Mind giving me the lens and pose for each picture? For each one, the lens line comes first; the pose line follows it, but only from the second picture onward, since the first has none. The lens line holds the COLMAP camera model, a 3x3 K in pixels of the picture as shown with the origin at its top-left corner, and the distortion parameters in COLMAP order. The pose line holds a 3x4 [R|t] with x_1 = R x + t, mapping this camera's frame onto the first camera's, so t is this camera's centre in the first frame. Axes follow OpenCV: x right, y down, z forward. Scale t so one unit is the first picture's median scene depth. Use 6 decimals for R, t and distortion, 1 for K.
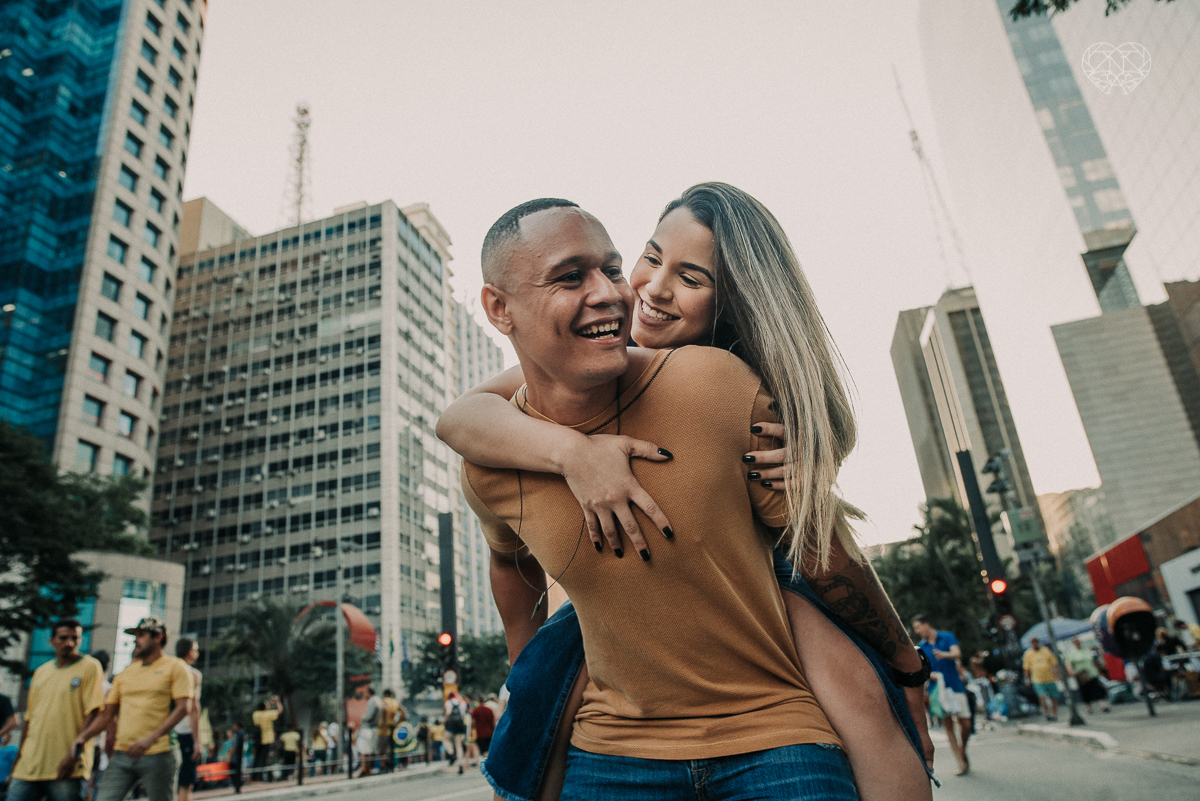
lens RADIAL K [[836.6, 0, 600.0], [0, 836.6, 400.5], [0, 0, 1]] dist [-0.043826, 0.001247]
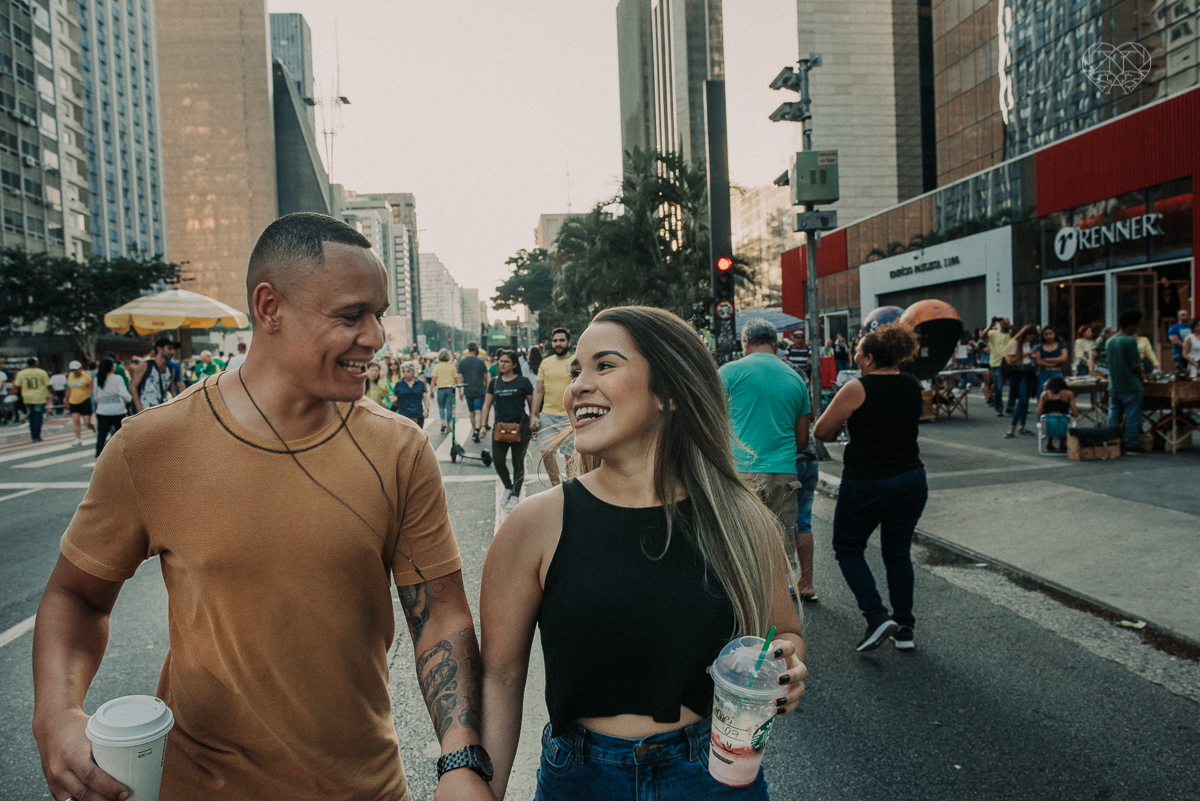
lens RADIAL K [[835.9, 0, 600.0], [0, 835.9, 400.5], [0, 0, 1]] dist [-0.006980, -0.000656]
pose [[0.929372, 0.044461, 0.366458, 0.033699], [-0.185195, 0.914910, 0.358669, 0.031166], [-0.319330, -0.401203, 0.858525, 0.118410]]
